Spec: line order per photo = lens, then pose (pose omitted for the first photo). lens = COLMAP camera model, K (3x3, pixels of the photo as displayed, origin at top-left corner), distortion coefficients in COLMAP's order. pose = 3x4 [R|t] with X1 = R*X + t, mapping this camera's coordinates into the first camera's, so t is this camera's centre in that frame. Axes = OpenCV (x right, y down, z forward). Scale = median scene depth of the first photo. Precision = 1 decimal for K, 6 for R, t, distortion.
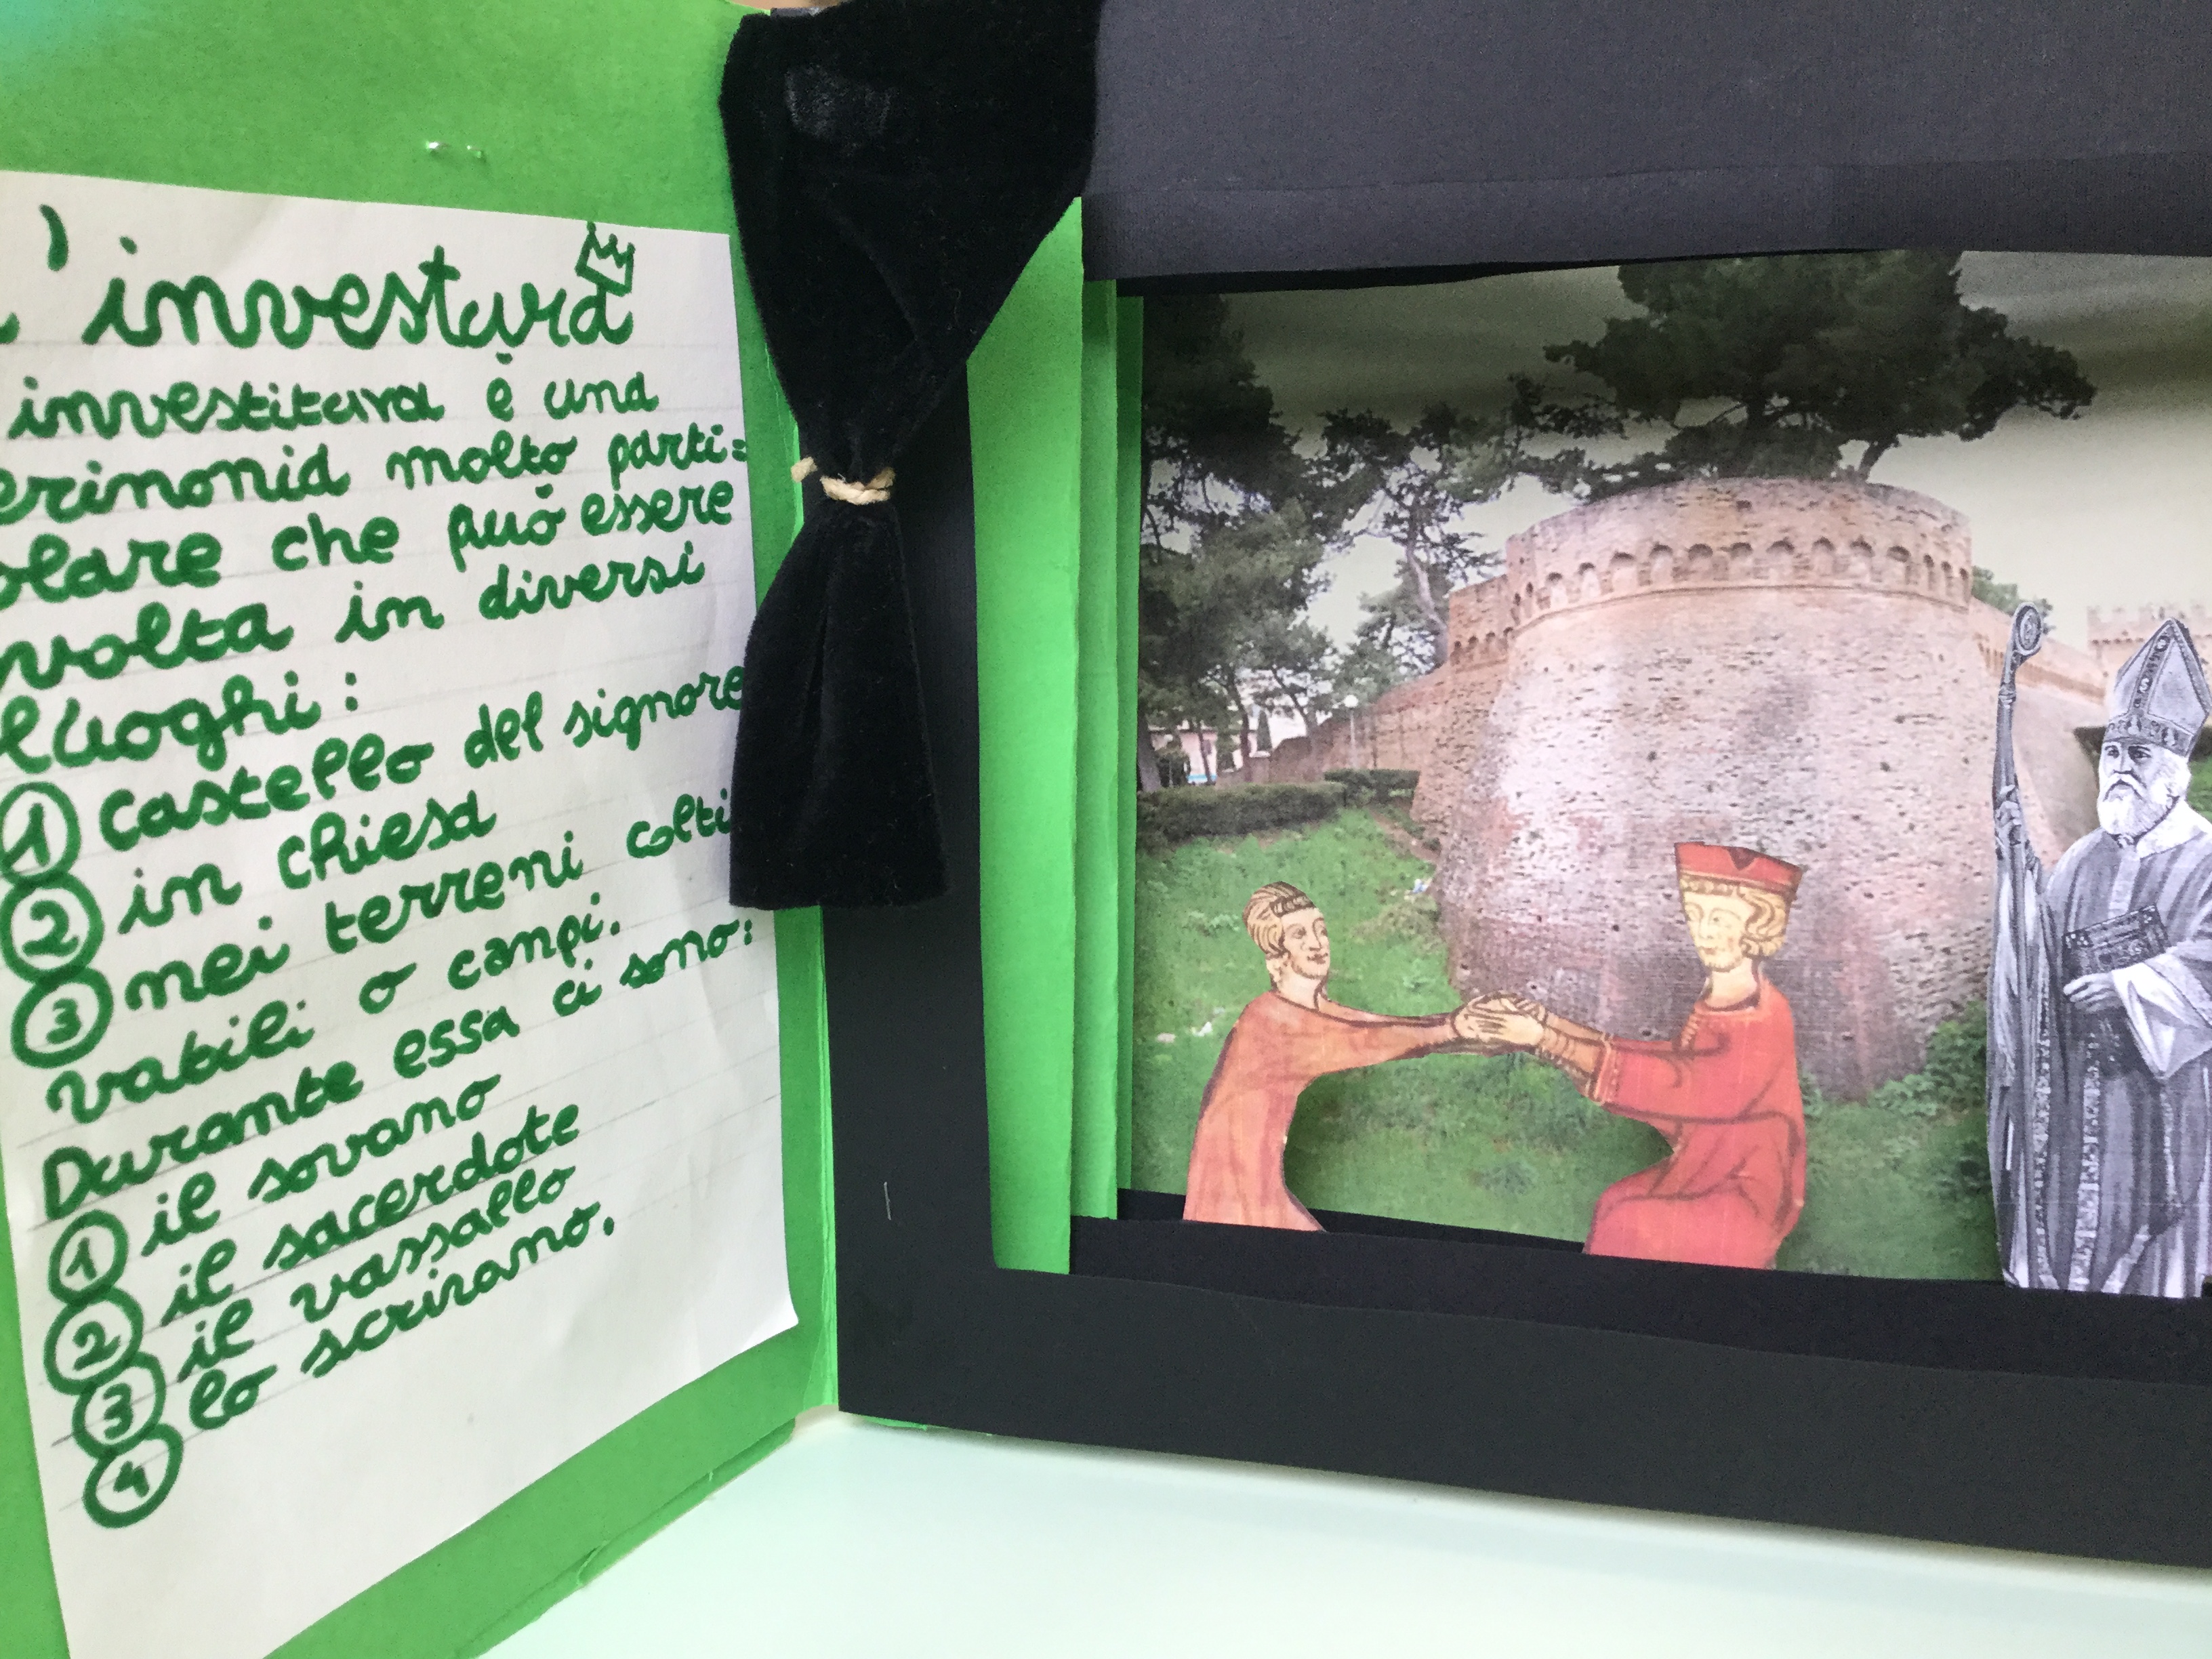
lens RADIAL K [[2004.2, 0, 1140.5], [0, 2004.2, 813.1], [0, 0, 1]] dist [0.142142, -0.308954]
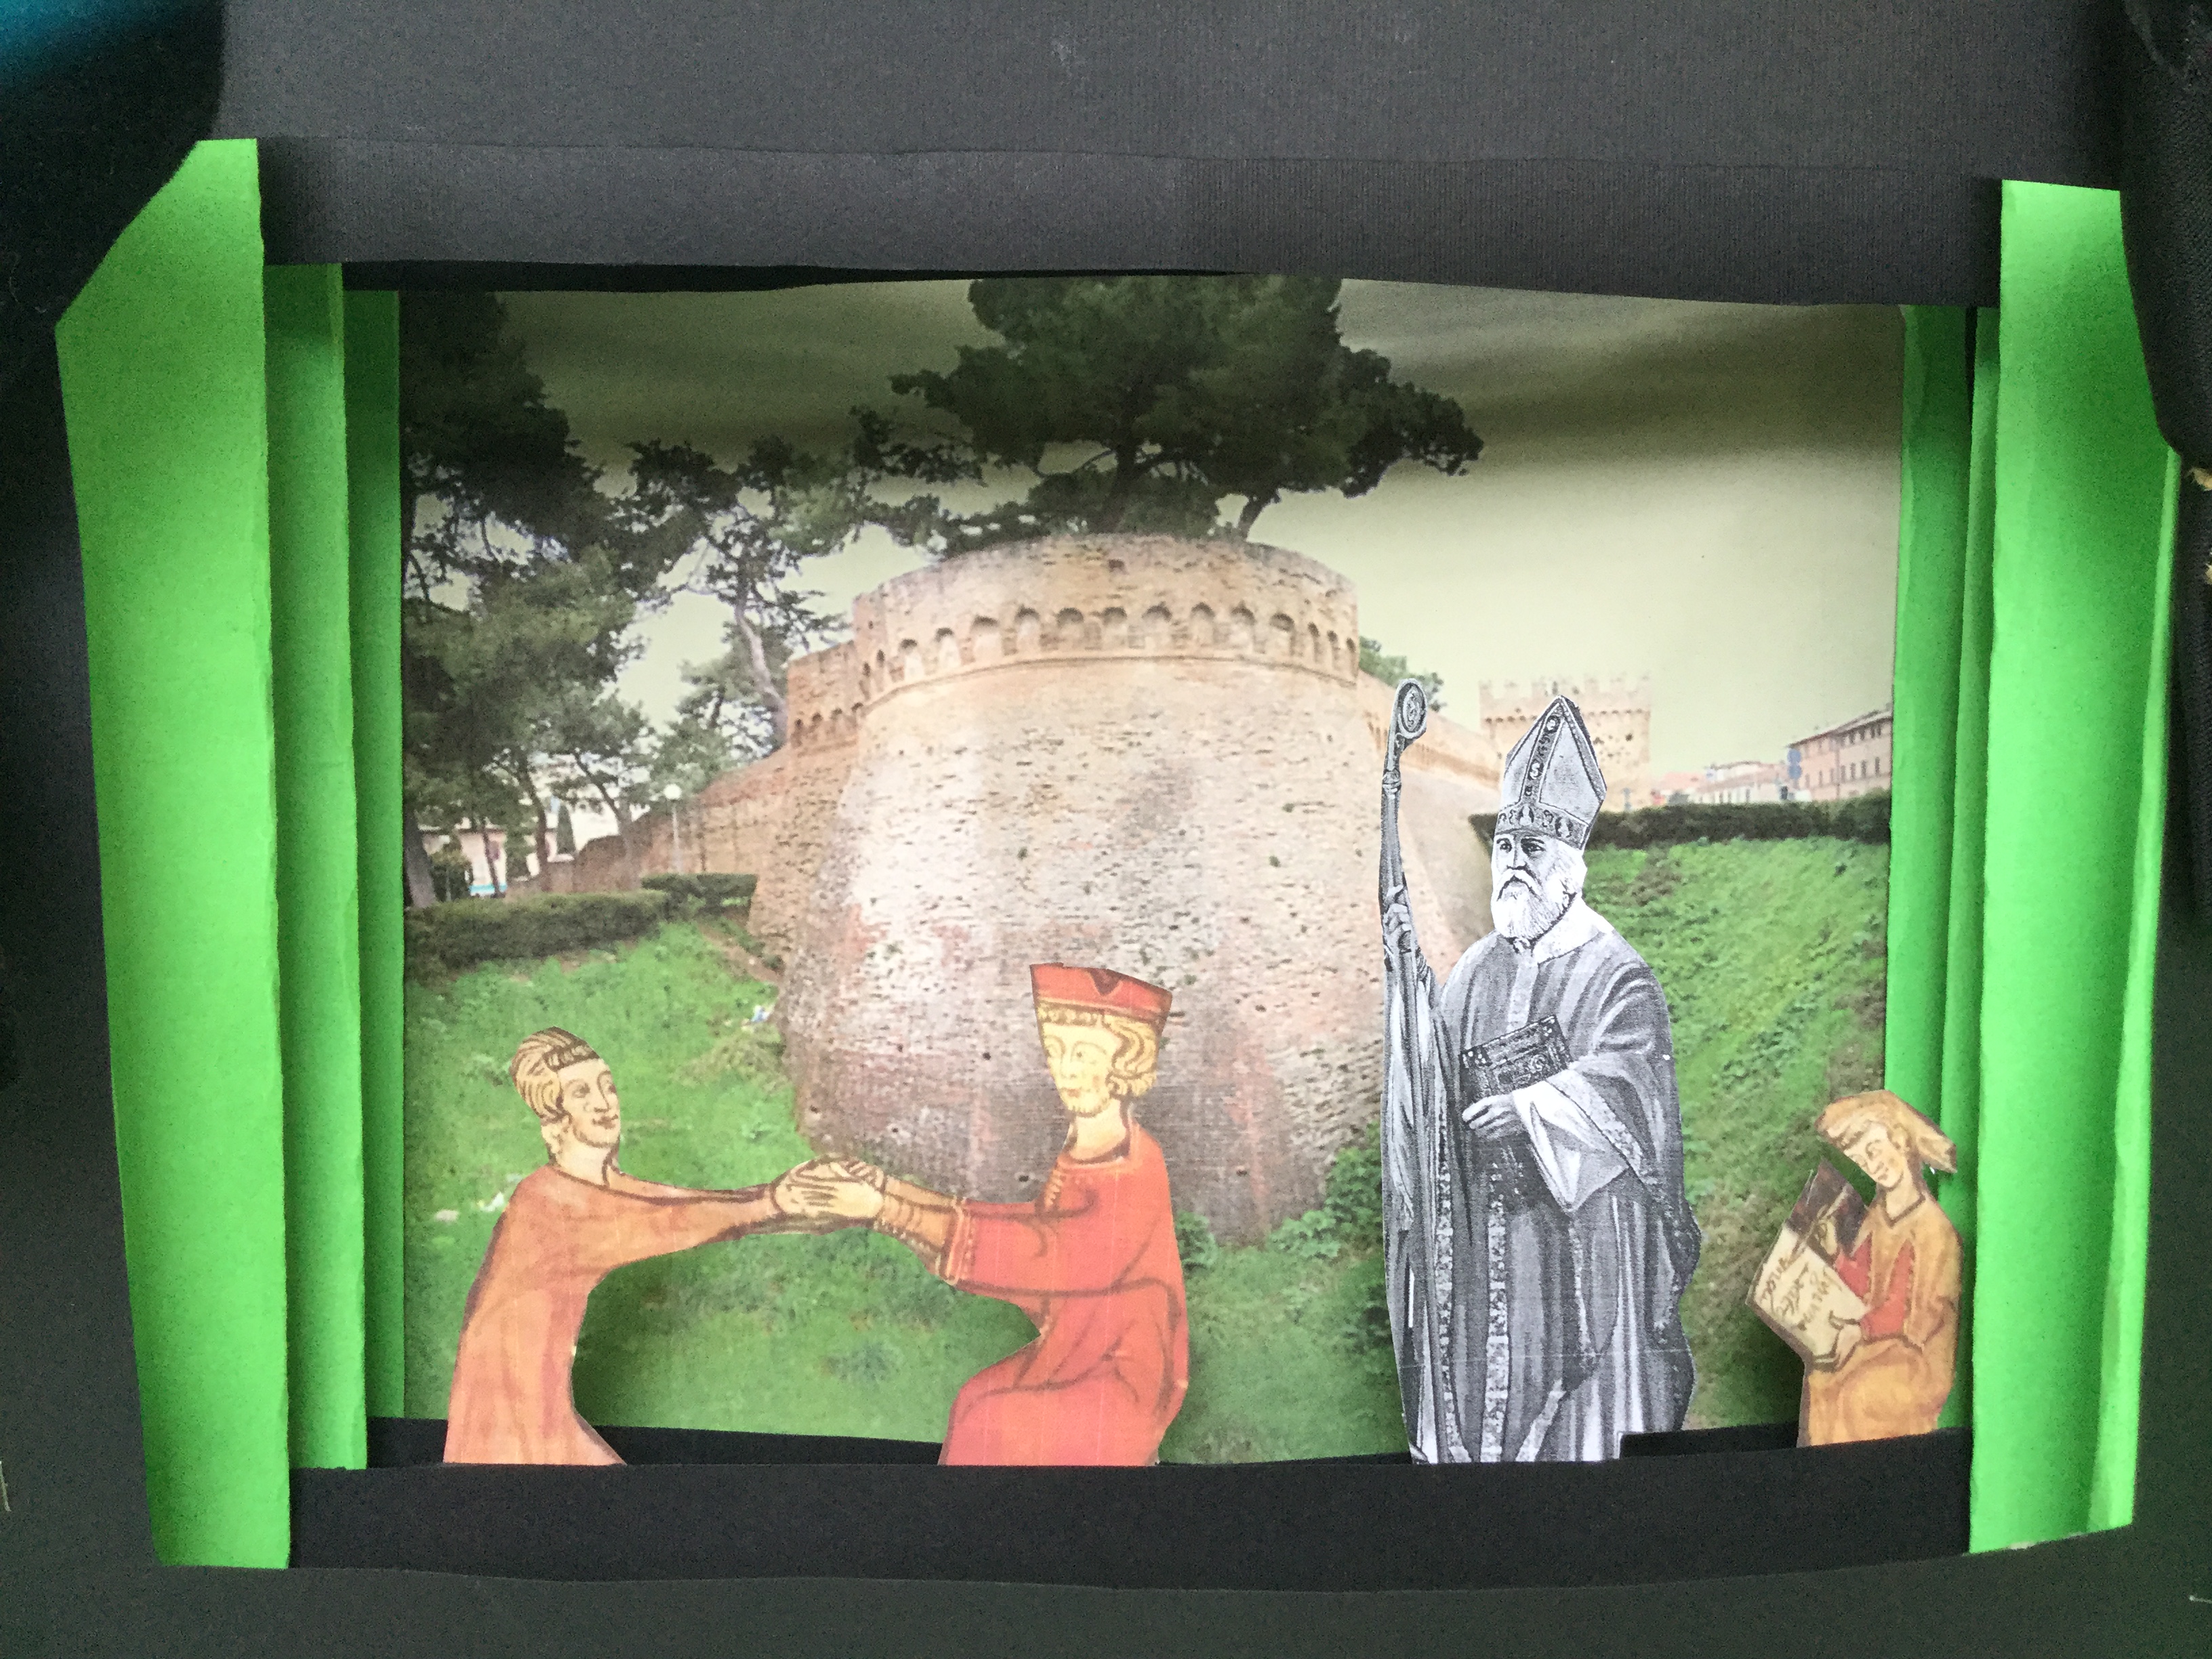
lens RADIAL K [[2004.2, 0, 1140.5], [0, 2004.2, 813.1], [0, 0, 1]] dist [0.142142, -0.308954]
pose [[0.969384, -0.017471, 0.244927, 0.095563], [0.024768, 0.999335, -0.026742, -0.021815], [-0.244297, 0.031990, 0.969173, 0.164771]]
